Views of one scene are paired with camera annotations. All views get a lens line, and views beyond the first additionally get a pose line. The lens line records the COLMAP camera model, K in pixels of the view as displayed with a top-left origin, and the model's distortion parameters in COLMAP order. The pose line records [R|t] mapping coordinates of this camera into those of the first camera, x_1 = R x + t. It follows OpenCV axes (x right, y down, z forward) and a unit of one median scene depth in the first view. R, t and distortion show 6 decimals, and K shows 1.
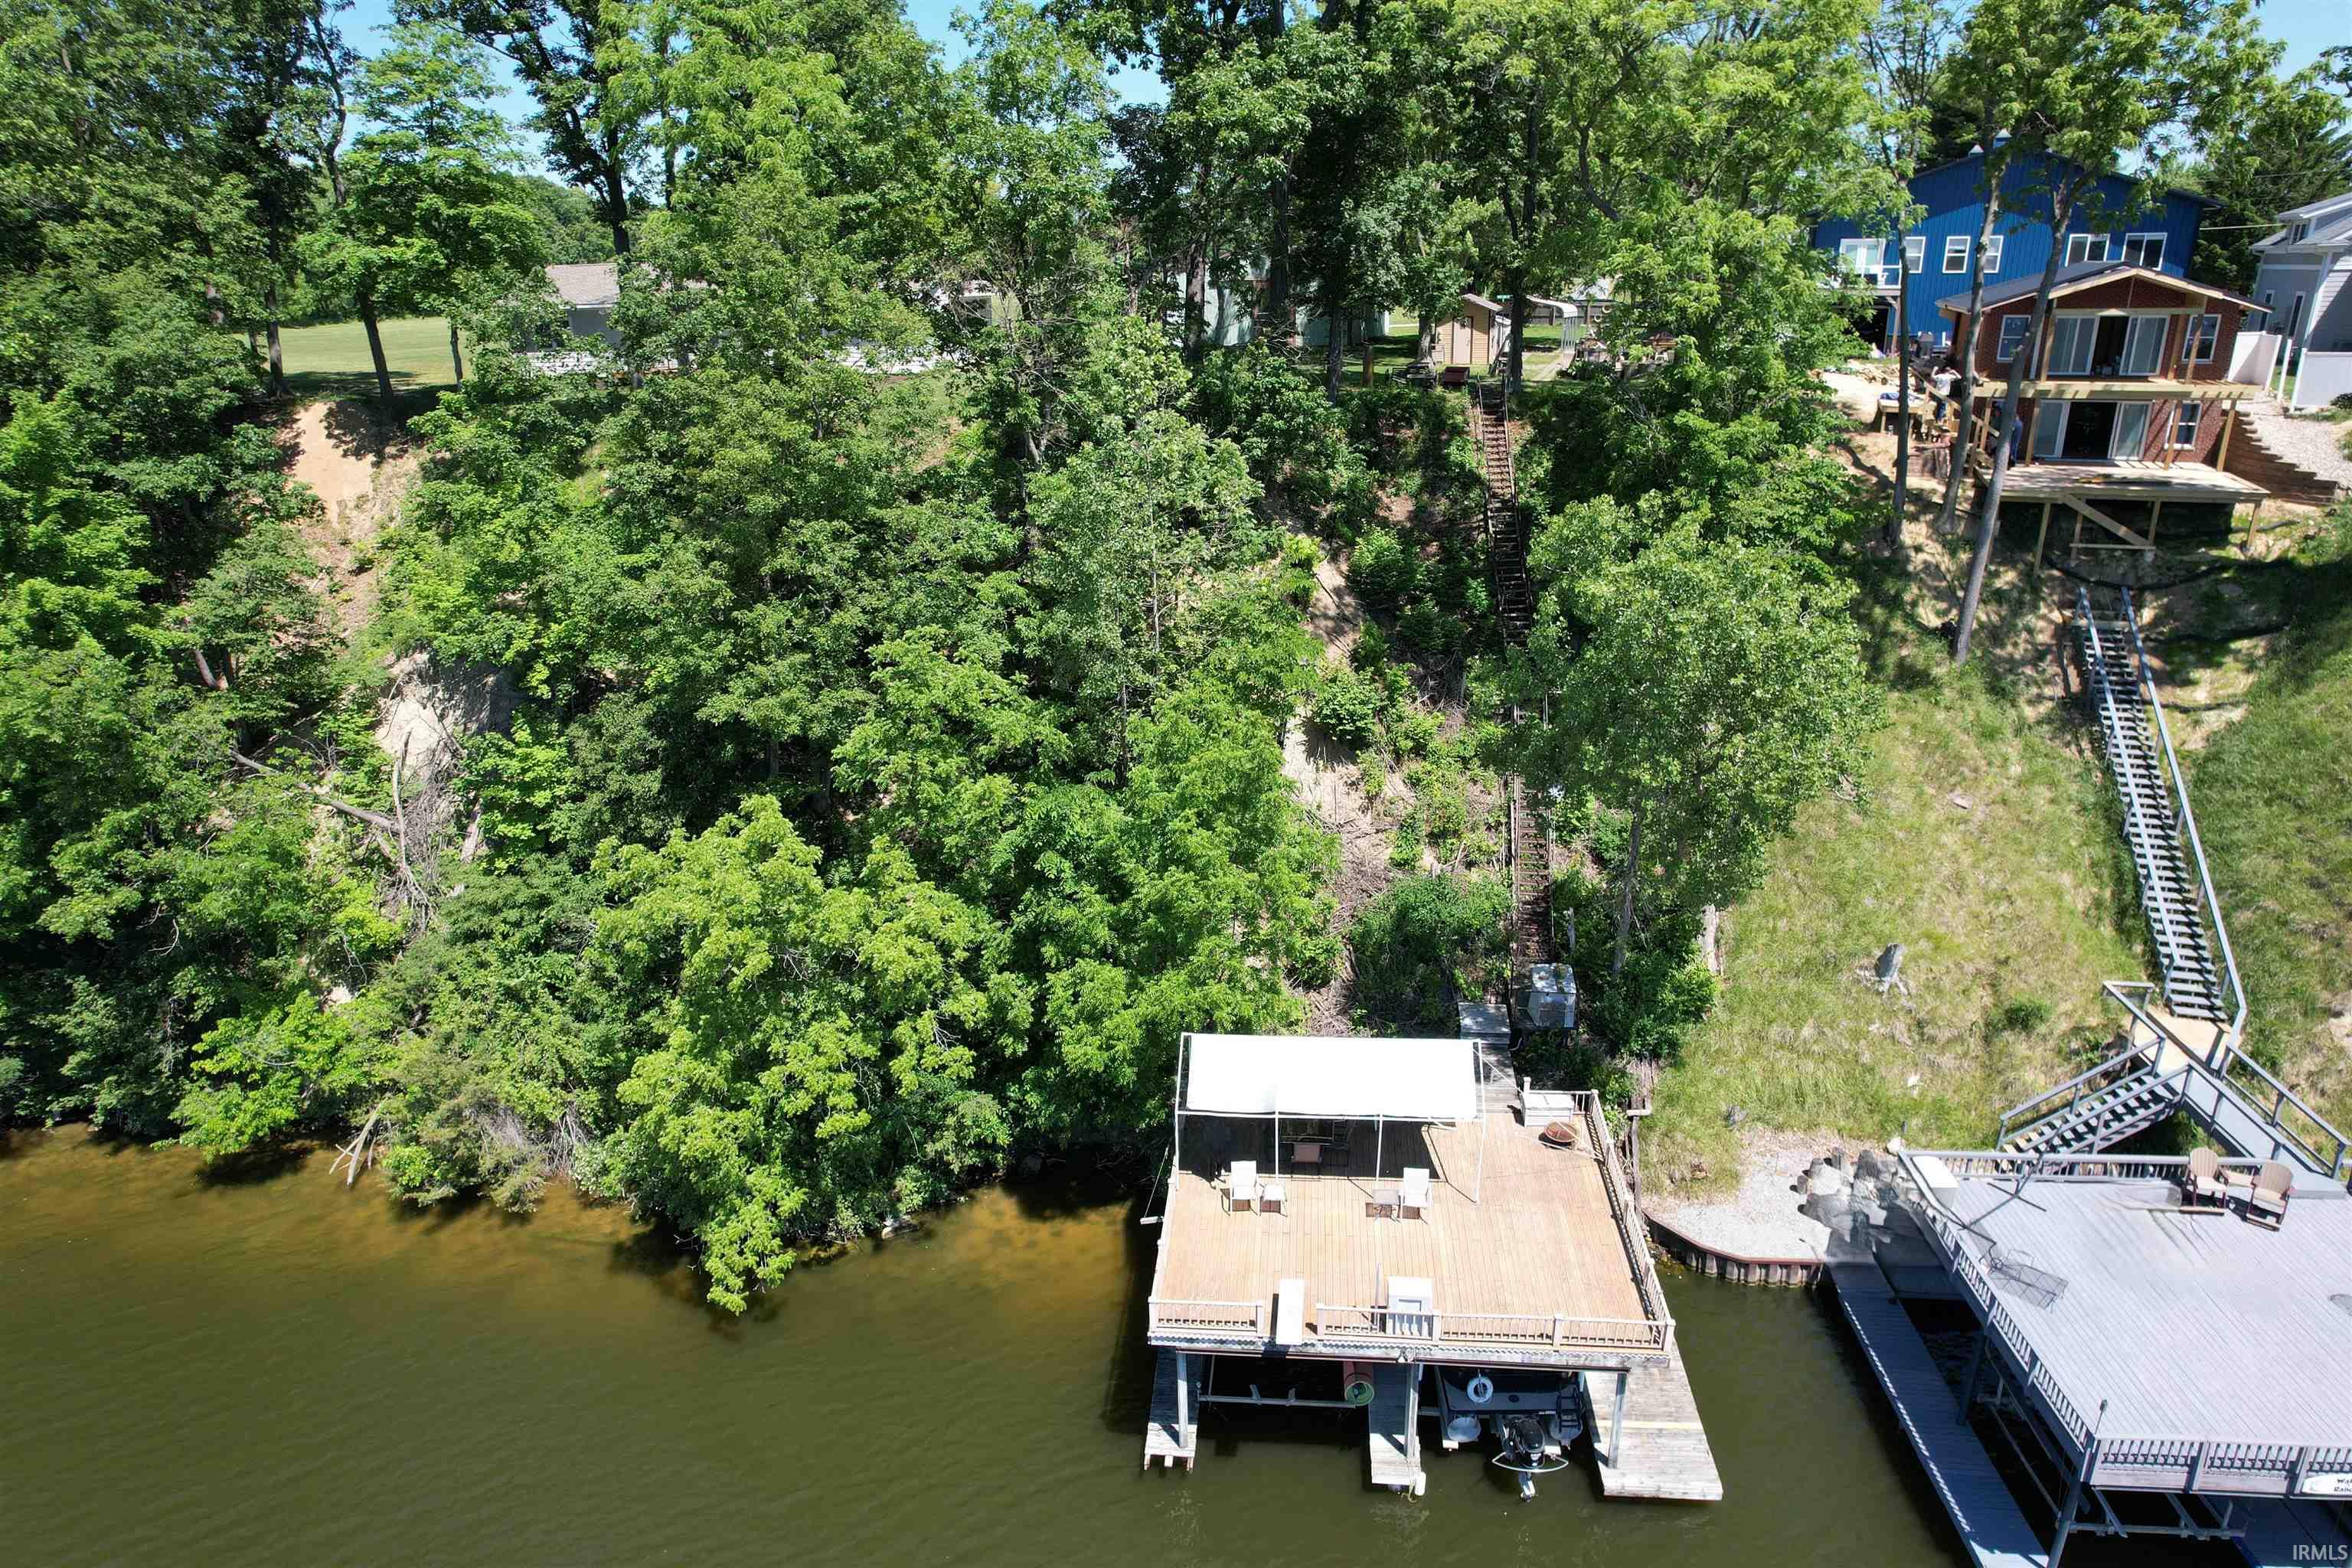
lens RADIAL K [[1489.6, 0, 1186.4], [0, 1489.6, 825.5], [0, 0, 1]] dist [-0.051887, 0.043206]
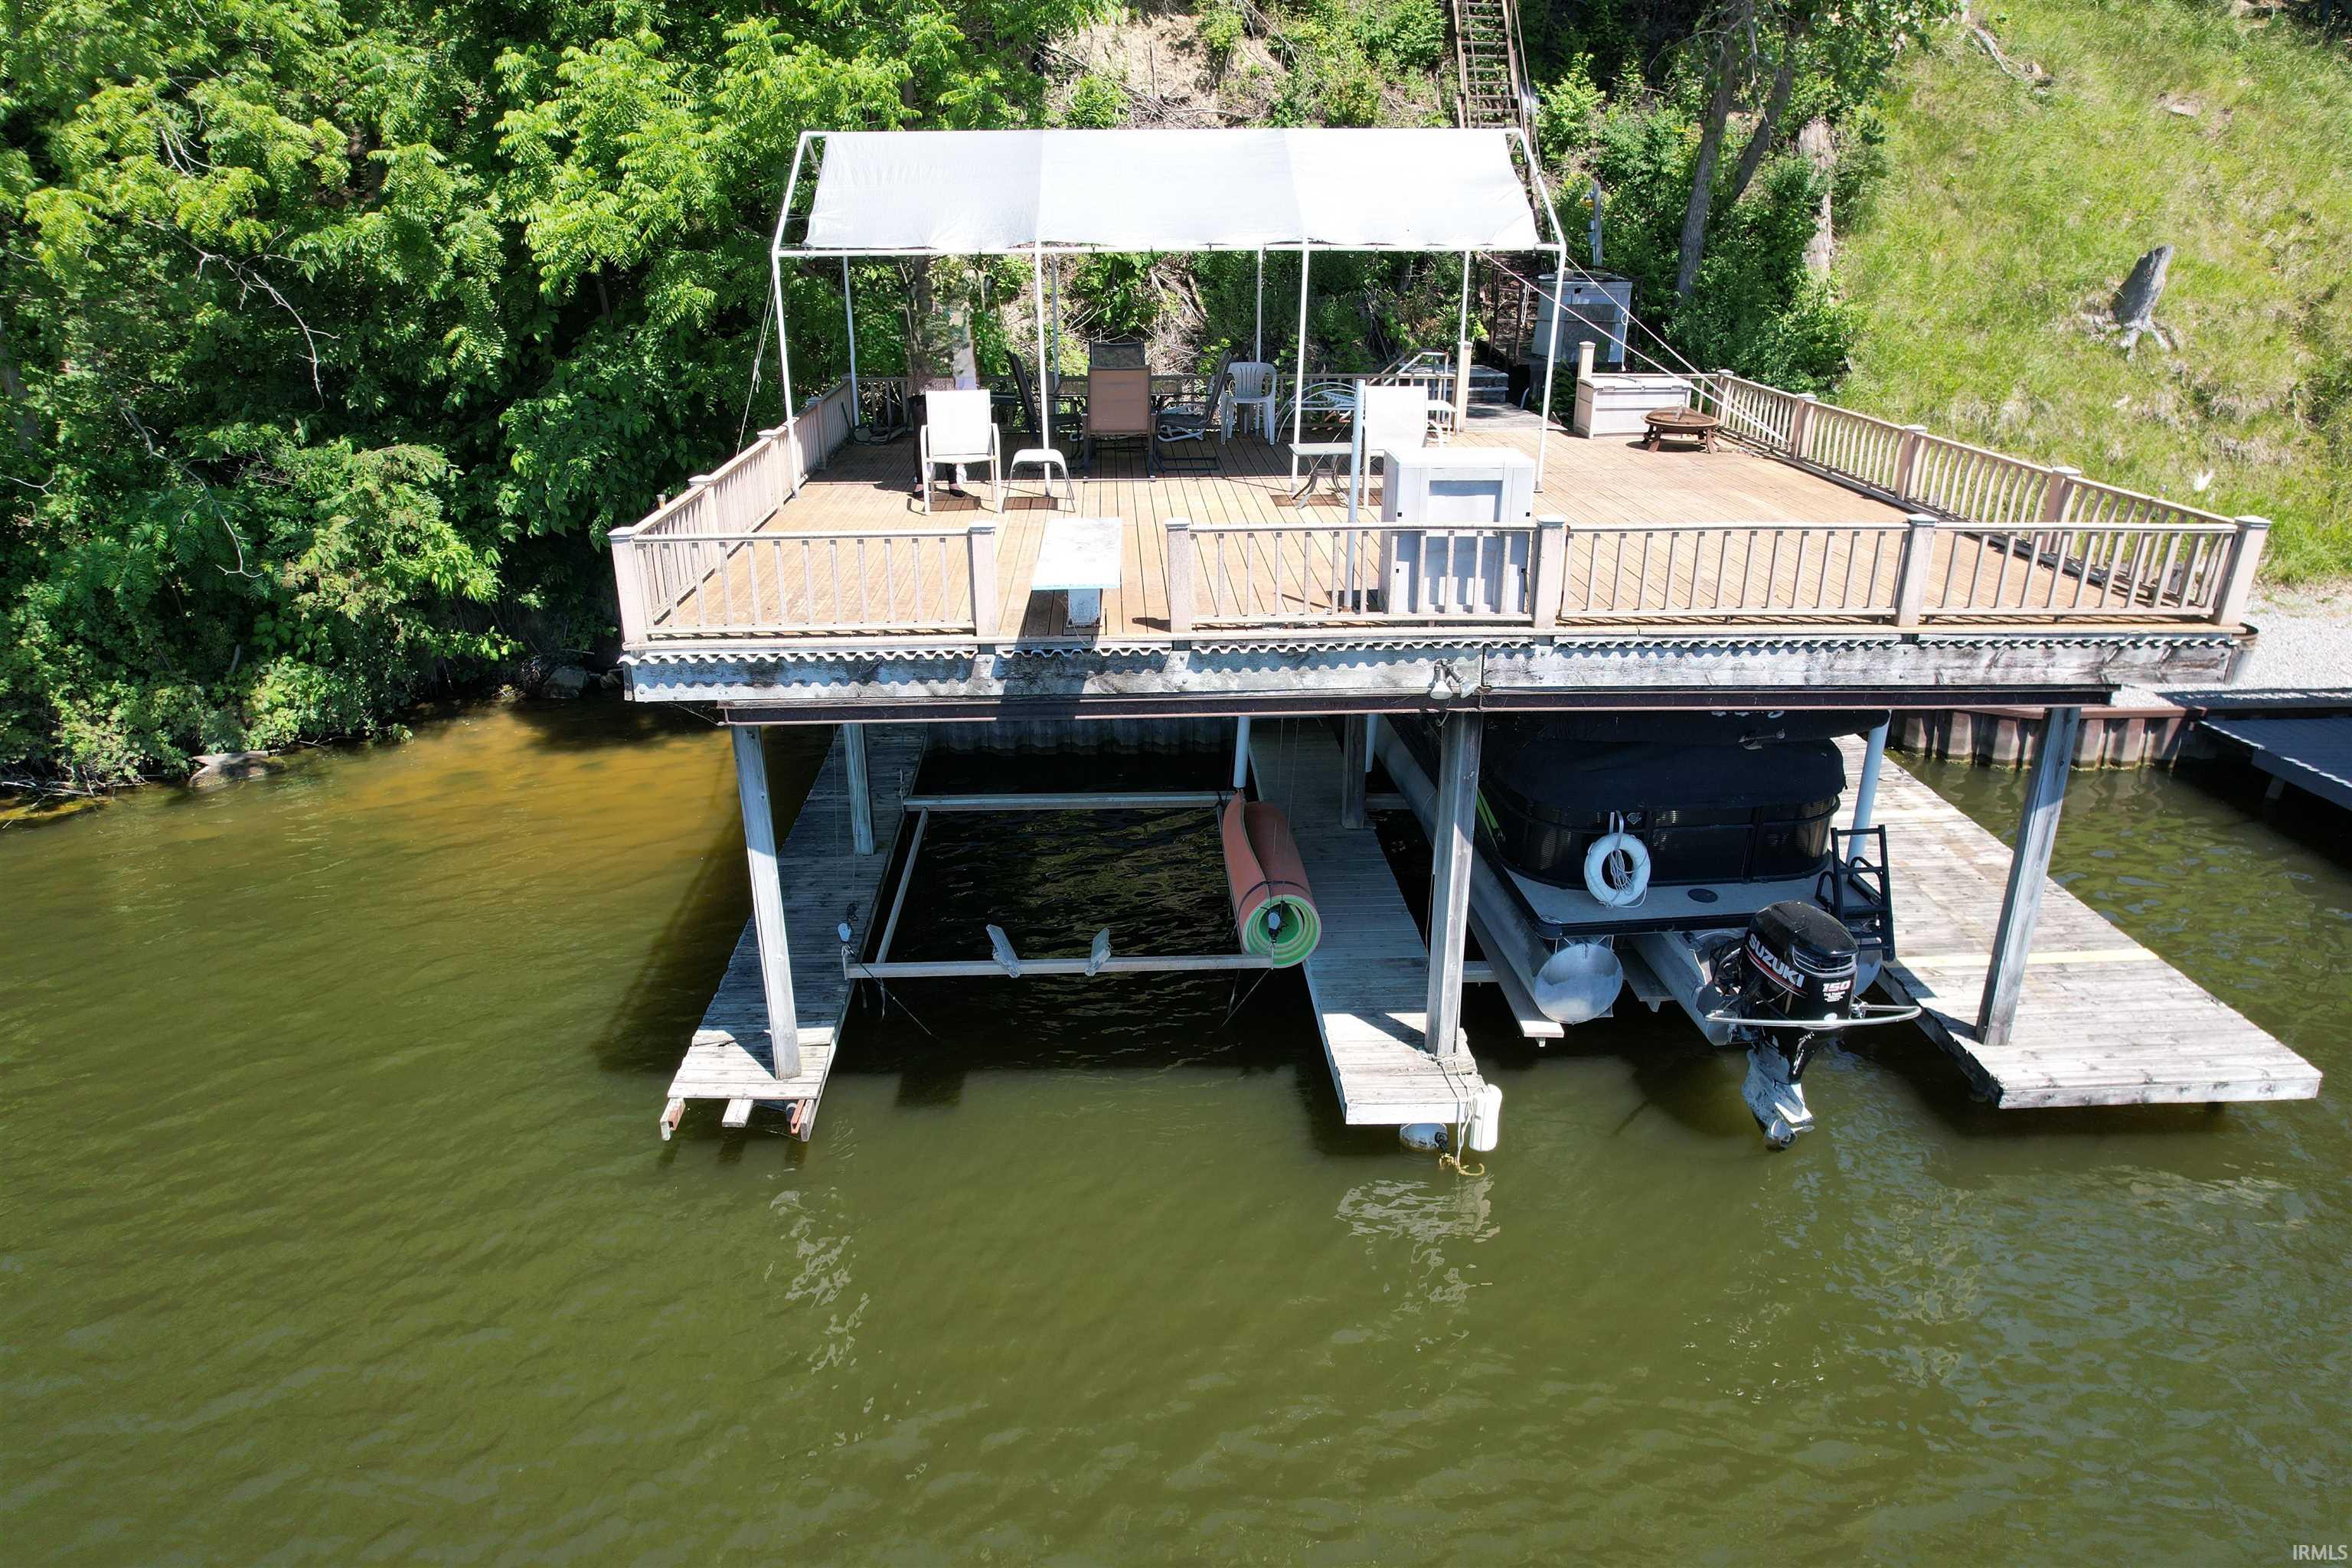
lens RADIAL K [[1489.6, 0, 1179.1], [0, 1489.6, 789.7], [0, 0, 1]] dist [-0.051887, 0.043206]
pose [[0.992005, -0.033905, 0.121558, 0.041183], [0.031584, 0.999281, 0.020966, 0.298430], [-0.122182, -0.016959, 0.992363, 0.555055]]
